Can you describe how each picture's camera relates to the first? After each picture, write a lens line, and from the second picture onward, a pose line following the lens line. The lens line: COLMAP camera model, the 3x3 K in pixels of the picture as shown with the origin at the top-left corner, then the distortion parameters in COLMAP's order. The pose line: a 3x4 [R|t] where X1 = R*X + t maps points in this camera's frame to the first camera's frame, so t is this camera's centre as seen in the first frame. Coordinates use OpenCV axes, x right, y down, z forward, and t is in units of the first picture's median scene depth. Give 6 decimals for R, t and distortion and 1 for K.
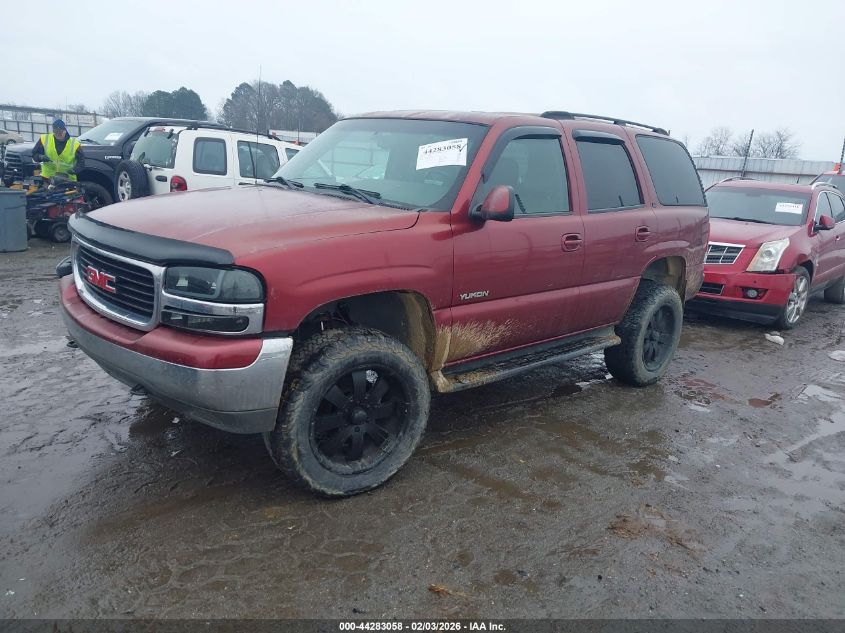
lens RADIAL K [[691.6, 0, 420.2], [0, 691.6, 315.0], [0, 0, 1]] dist [-0.009011, 0.005228]
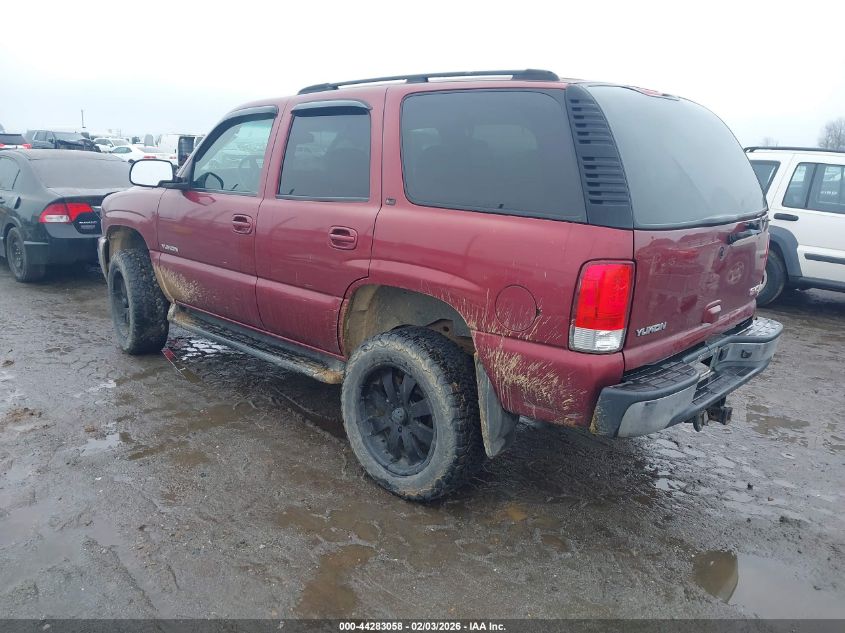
lens RADIAL K [[691.6, 0, 422.9], [0, 691.6, 318.7], [0, 0, 1]] dist [-0.009011, 0.005228]
pose [[0.021541, 0.153732, -0.987878, 1.178190], [-0.263970, 0.953918, 0.142691, -0.181479], [0.964290, 0.257697, 0.061129, 1.213620]]
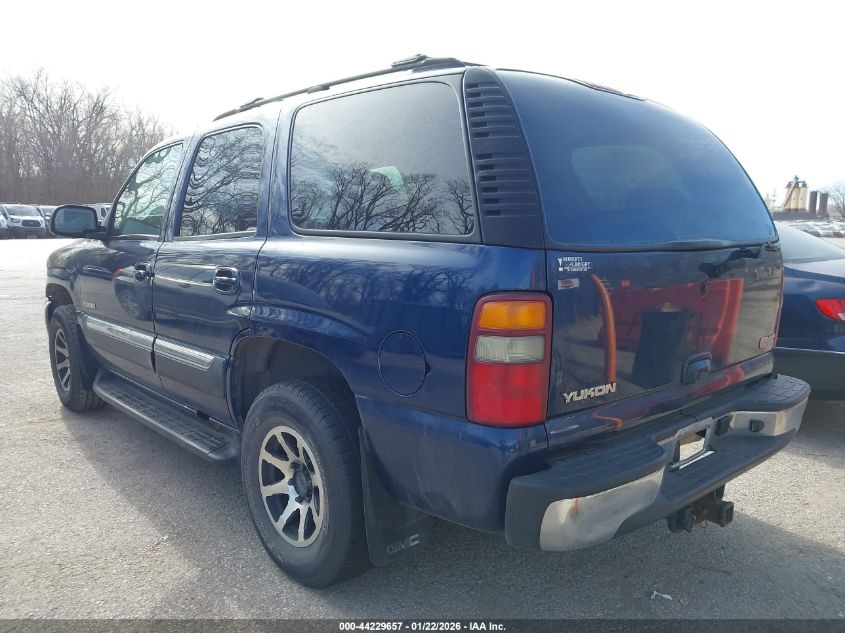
lens RADIAL K [[691.6, 0, 419.1], [0, 691.6, 316.7], [0, 0, 1]] dist [-0.009011, 0.005228]
pose [[-0.061638, 0.053161, -0.996682, 1.004124], [-0.242905, 0.967758, 0.066640, -0.187715], [0.968090, 0.246206, -0.046738, 1.361235]]
